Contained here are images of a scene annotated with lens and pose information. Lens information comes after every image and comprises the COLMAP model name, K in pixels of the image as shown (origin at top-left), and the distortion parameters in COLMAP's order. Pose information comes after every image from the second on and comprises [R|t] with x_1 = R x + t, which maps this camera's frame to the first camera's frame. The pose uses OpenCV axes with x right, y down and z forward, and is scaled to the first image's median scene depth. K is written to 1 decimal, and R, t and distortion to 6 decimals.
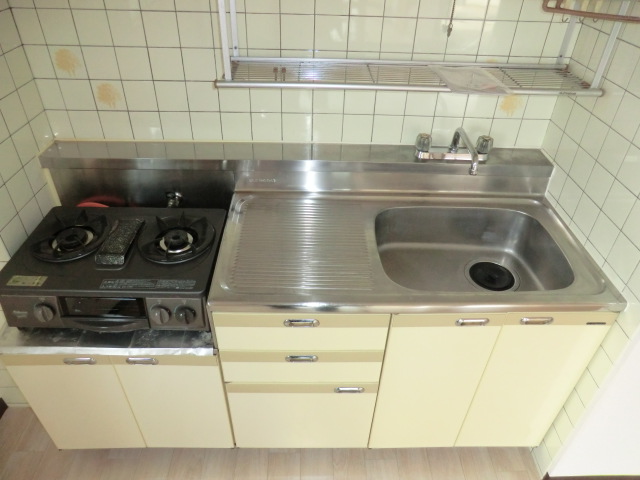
lens RADIAL K [[458.5, 0, 321.0], [0, 458.5, 249.8], [0, 0, 1]] dist [-0.017484, 0.029242]
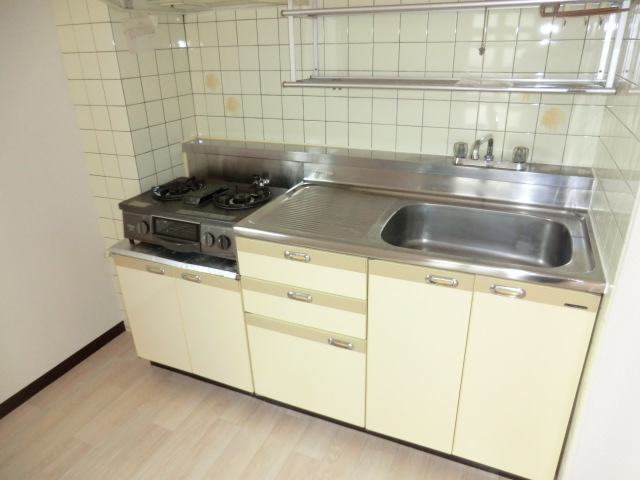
lens RADIAL K [[458.5, 0, 319.5], [0, 458.5, 246.6], [0, 0, 1]] dist [-0.017484, 0.029242]
pose [[0.908075, 0.133045, -0.397113, 0.461848], [-0.216470, 0.960821, -0.173097, 0.310644], [0.358525, 0.243148, 0.901298, -0.080690]]
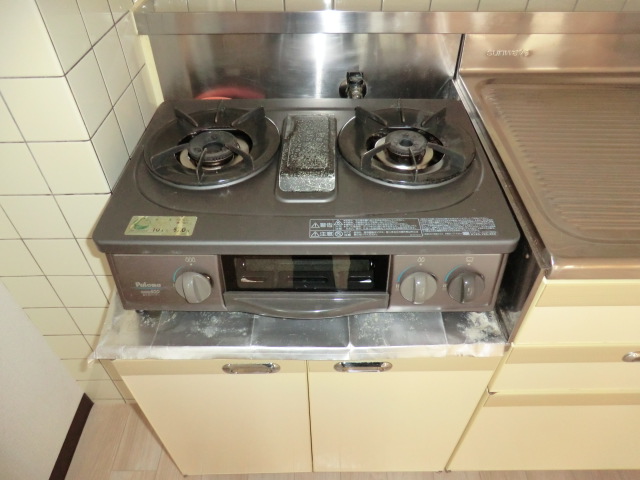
lens RADIAL K [[458.5, 0, 341.5], [0, 458.5, 243.1], [0, 0, 1]] dist [-0.017484, 0.029242]
pose [[0.999734, -0.019302, -0.012595, -0.411049], [0.020532, 0.994134, 0.106189, 0.035065], [0.010472, -0.106419, 0.994266, 0.464686]]
